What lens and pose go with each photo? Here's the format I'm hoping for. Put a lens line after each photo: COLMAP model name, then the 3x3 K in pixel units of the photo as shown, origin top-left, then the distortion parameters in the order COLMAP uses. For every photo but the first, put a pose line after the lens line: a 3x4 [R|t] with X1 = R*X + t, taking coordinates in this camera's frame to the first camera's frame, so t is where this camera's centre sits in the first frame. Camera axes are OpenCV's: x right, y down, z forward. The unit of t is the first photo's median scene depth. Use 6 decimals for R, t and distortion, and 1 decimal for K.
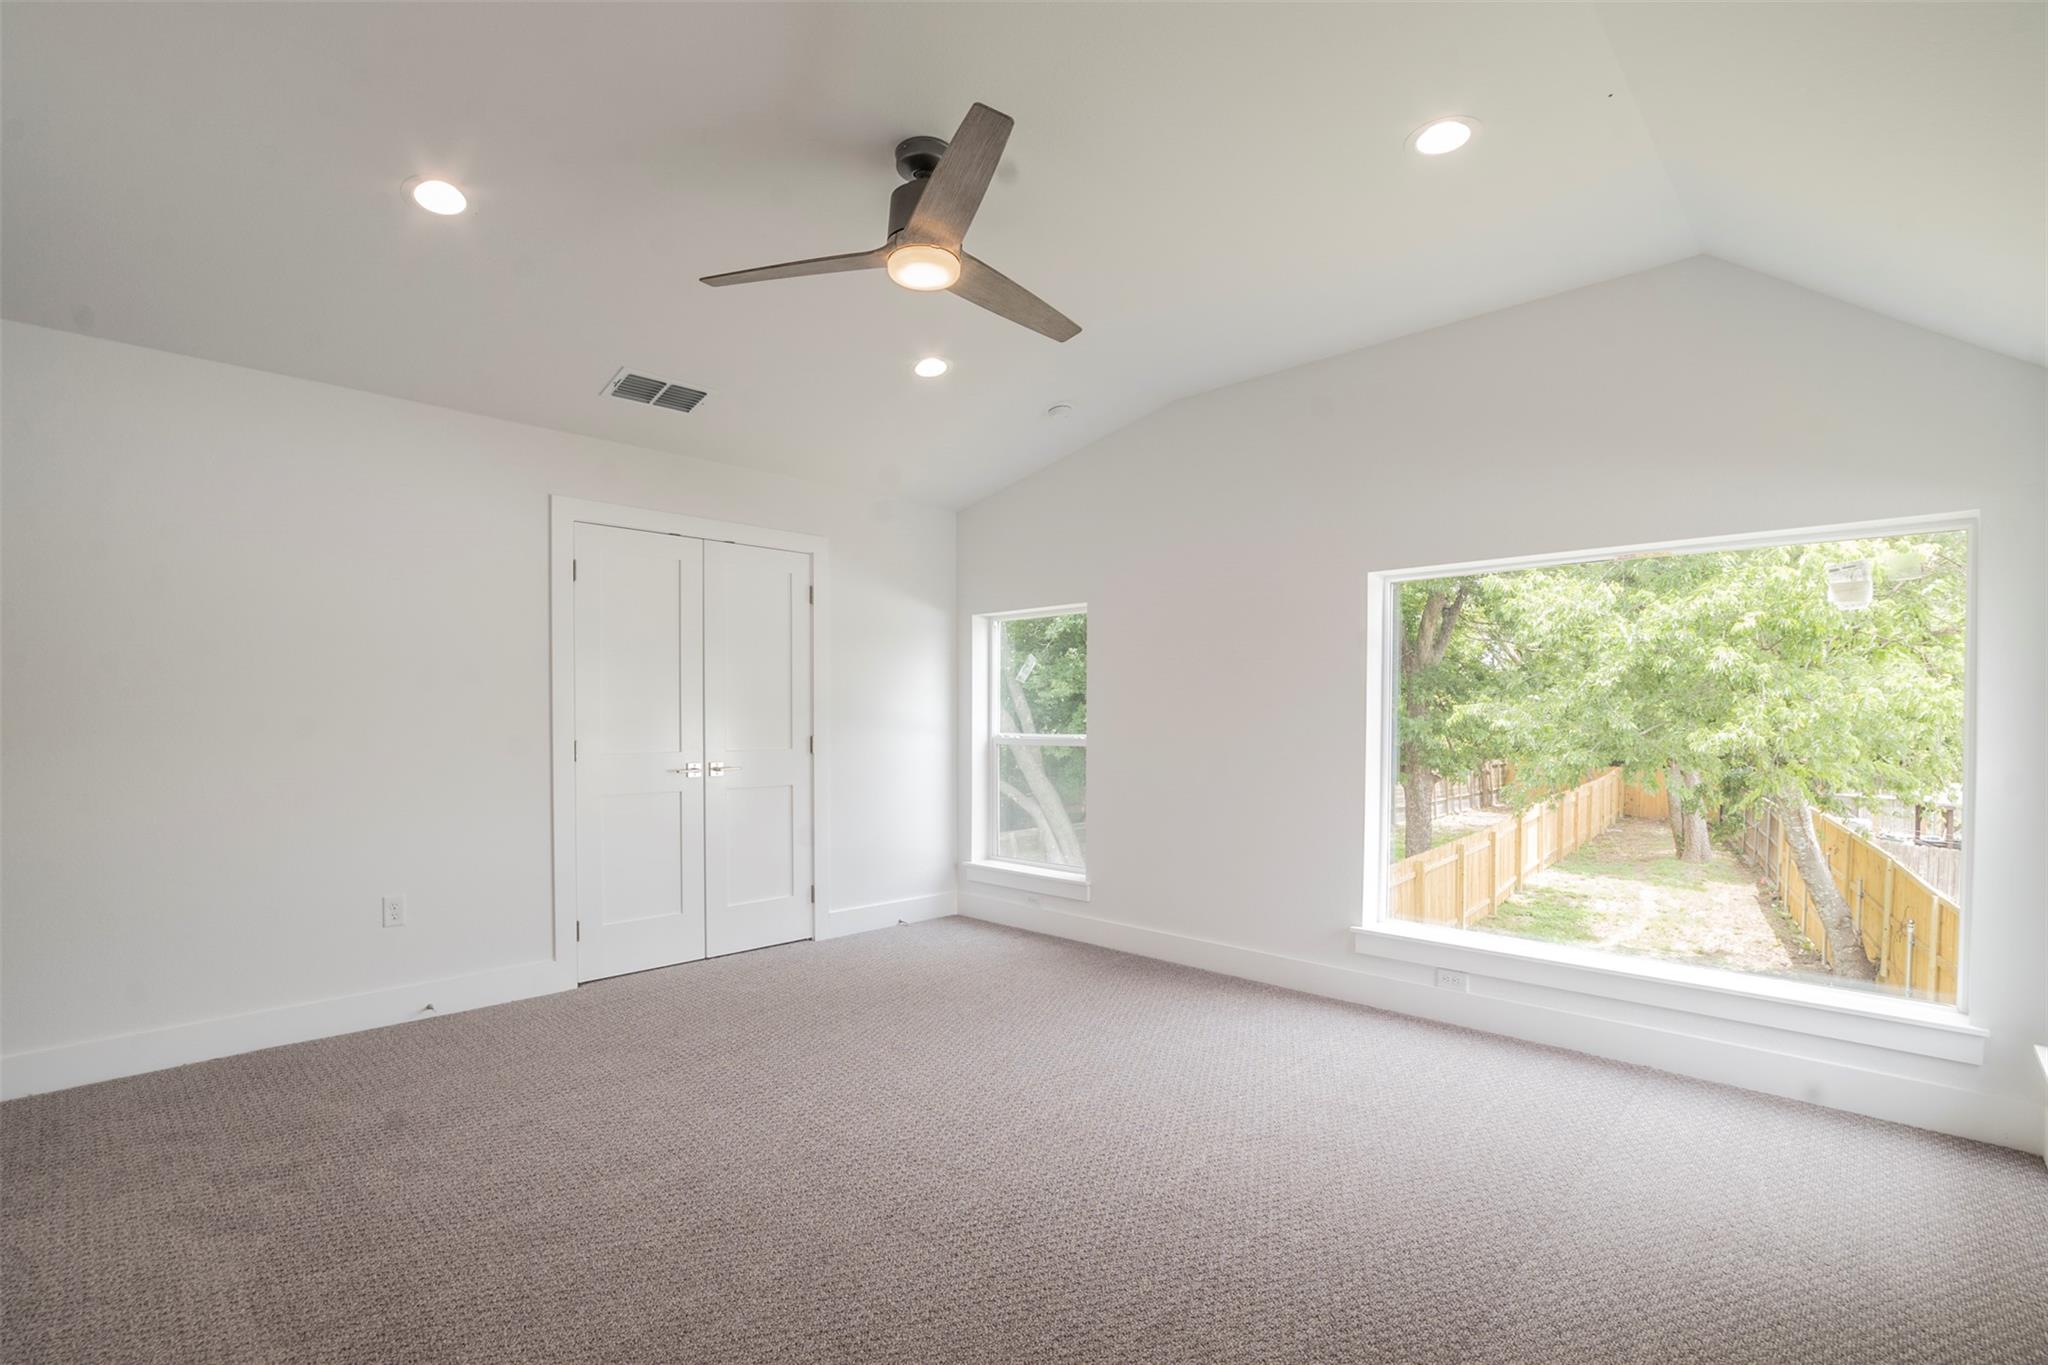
lens RADIAL K [[917.1, 0, 997.3], [0, 917.1, 712.9], [0, 0, 1]] dist [-0.044354, 0.012360]
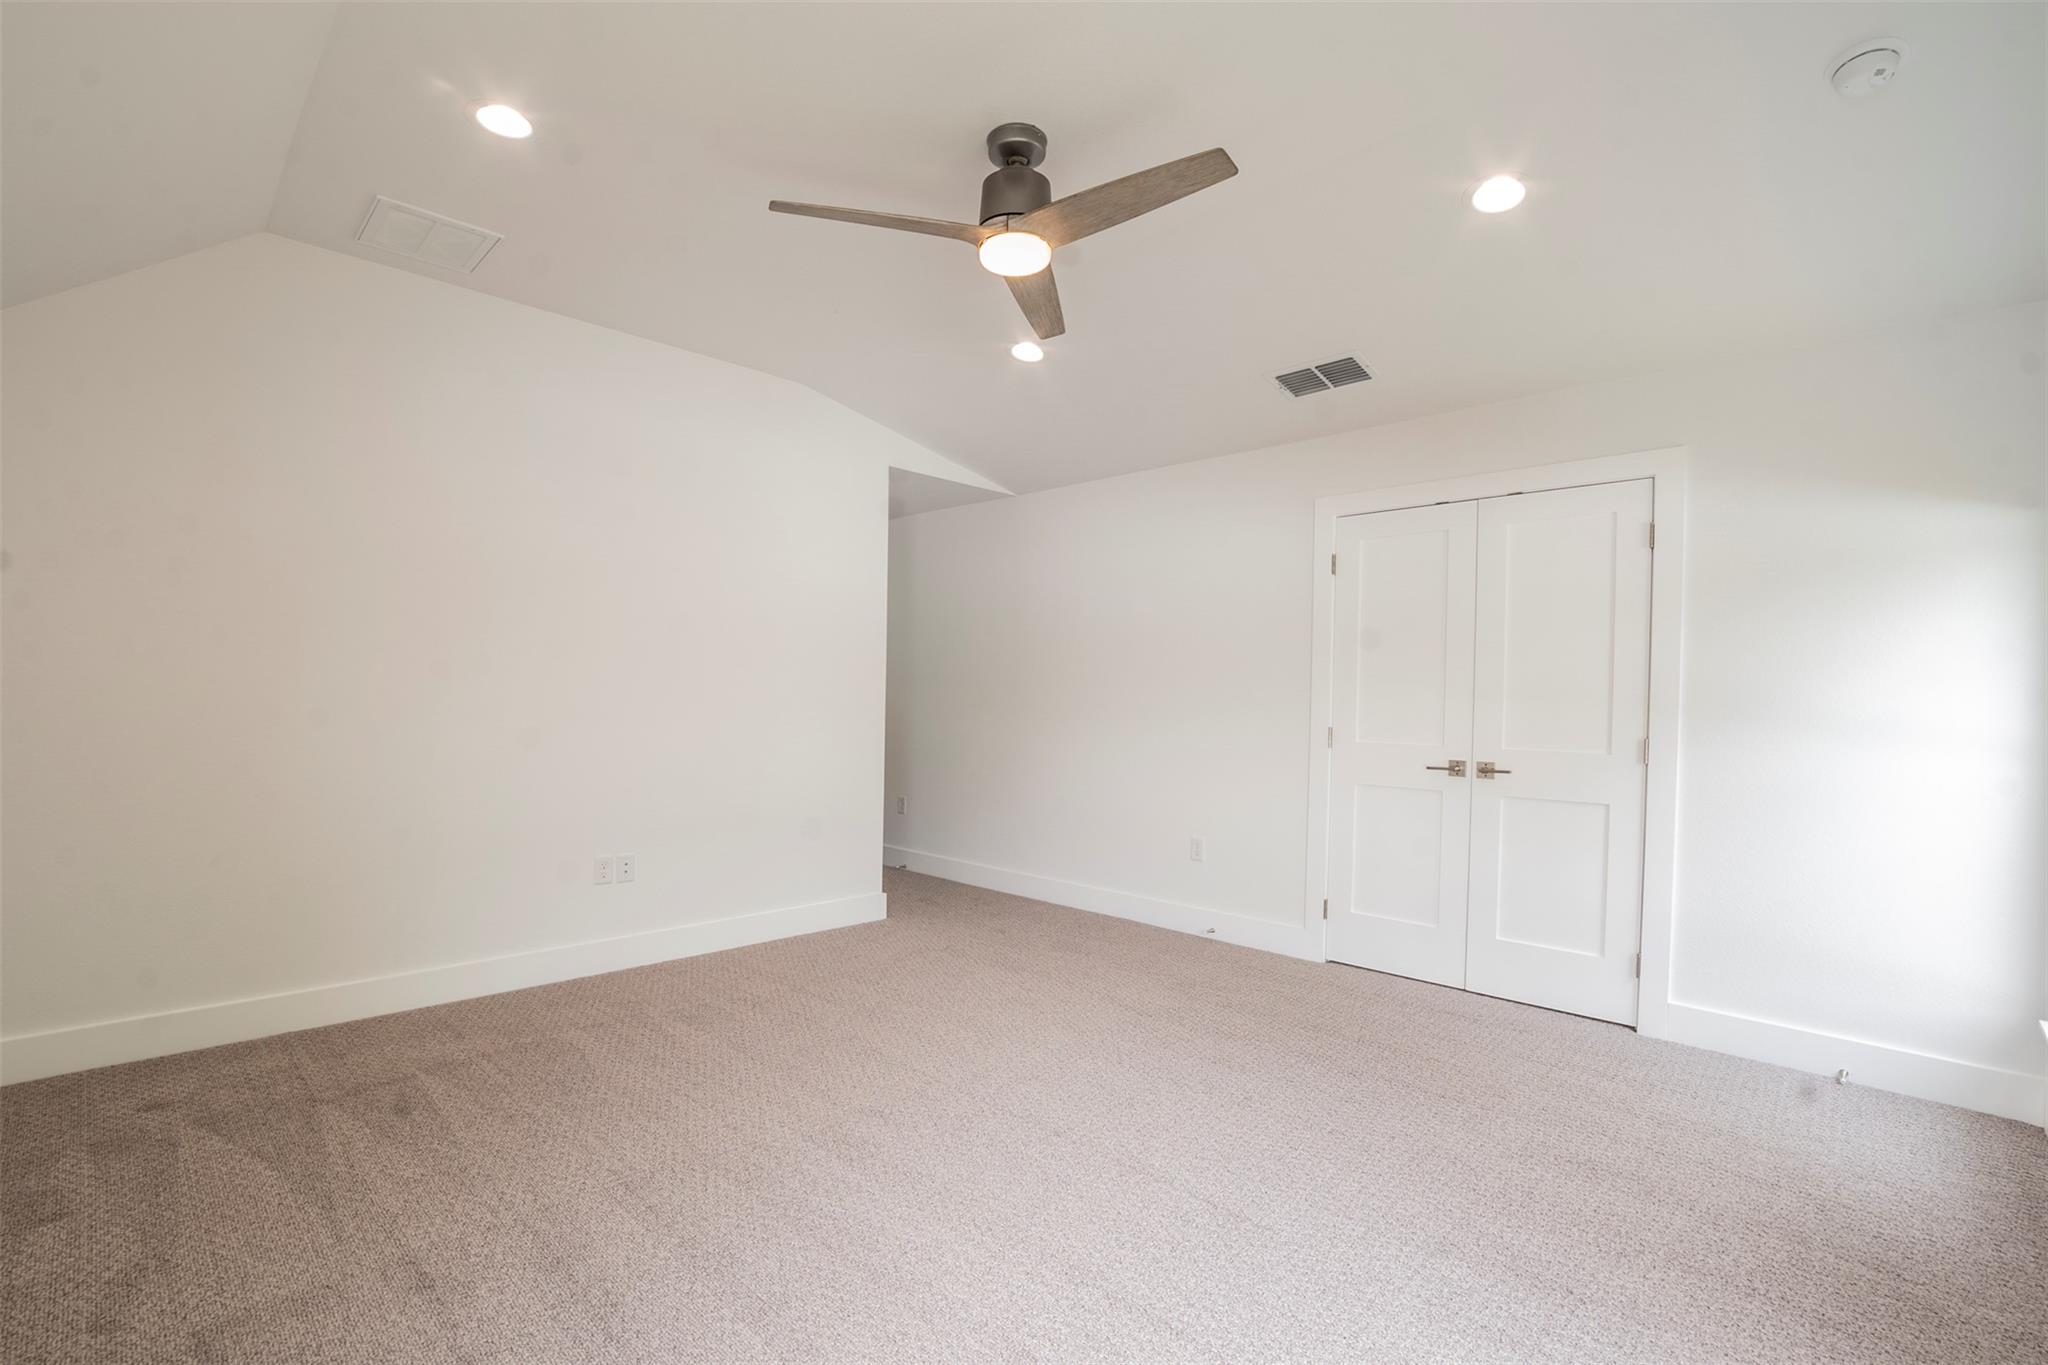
lens RADIAL K [[917.1, 0, 997.3], [0, 917.1, 712.9], [0, 0, 1]] dist [-0.044354, 0.012360]
pose [[-0.005854, 0.011690, -0.999915, 0.545467], [-0.020286, 0.999725, 0.011807, 0.008244], [0.999777, 0.020353, -0.005616, 0.576301]]
